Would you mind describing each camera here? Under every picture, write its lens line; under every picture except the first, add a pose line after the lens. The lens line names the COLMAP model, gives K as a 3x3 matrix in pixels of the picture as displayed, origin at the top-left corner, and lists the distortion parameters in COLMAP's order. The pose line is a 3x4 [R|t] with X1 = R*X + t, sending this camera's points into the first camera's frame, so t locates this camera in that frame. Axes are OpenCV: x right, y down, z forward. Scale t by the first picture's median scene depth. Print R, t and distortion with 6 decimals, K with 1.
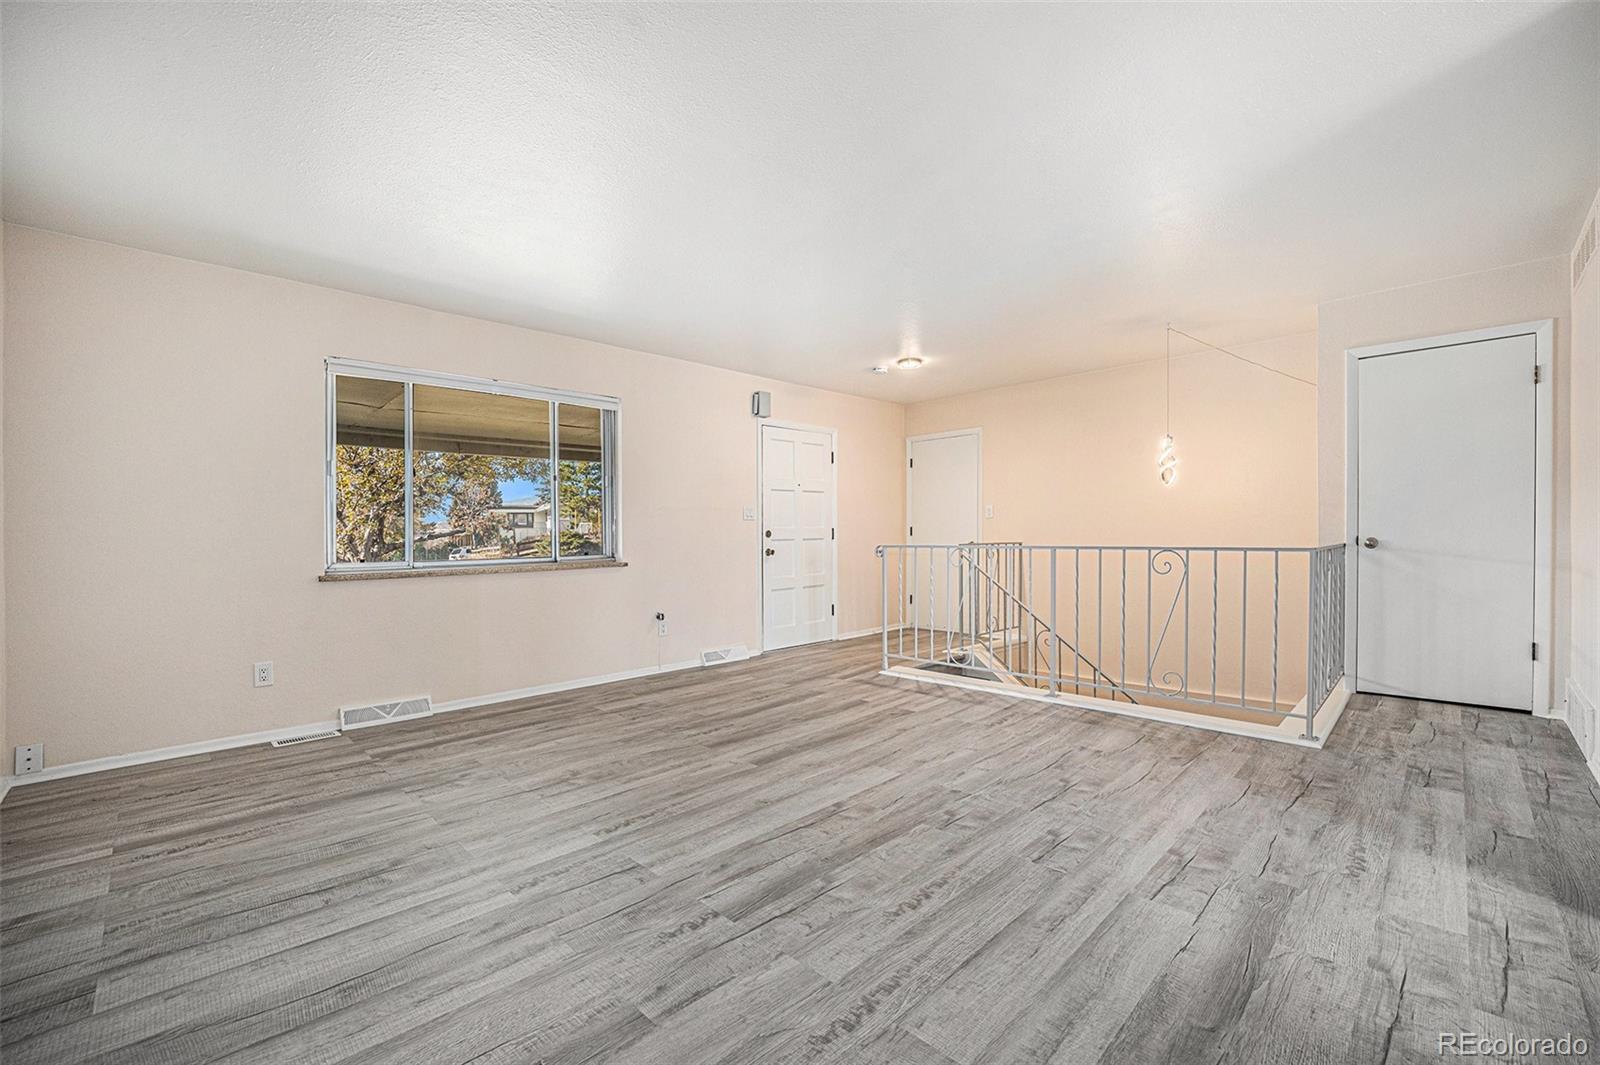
lens RADIAL K [[667.4, 0, 803.5], [0, 667.4, 532.3], [0, 0, 1]] dist [-0.000665, 0.000101]
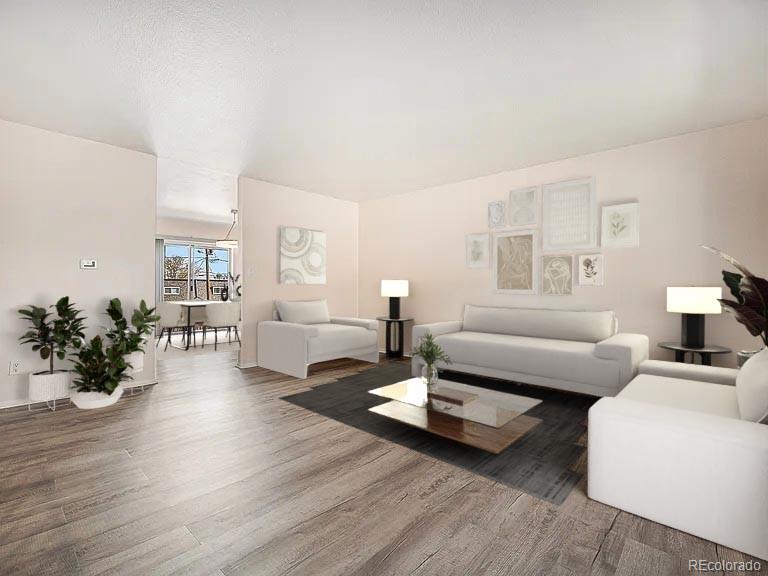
lens RADIAL K [[362.2, 0, 384.0], [0, 362.2, 288.0], [0, 0, 1]] dist [0.000861, -0.000181]
pose [[-0.998147, 0.011933, -0.059672, -0.038834], [0.012177, 0.999919, -0.003727, 0.010978], [0.059622, -0.004447, -0.998211, 1.843319]]
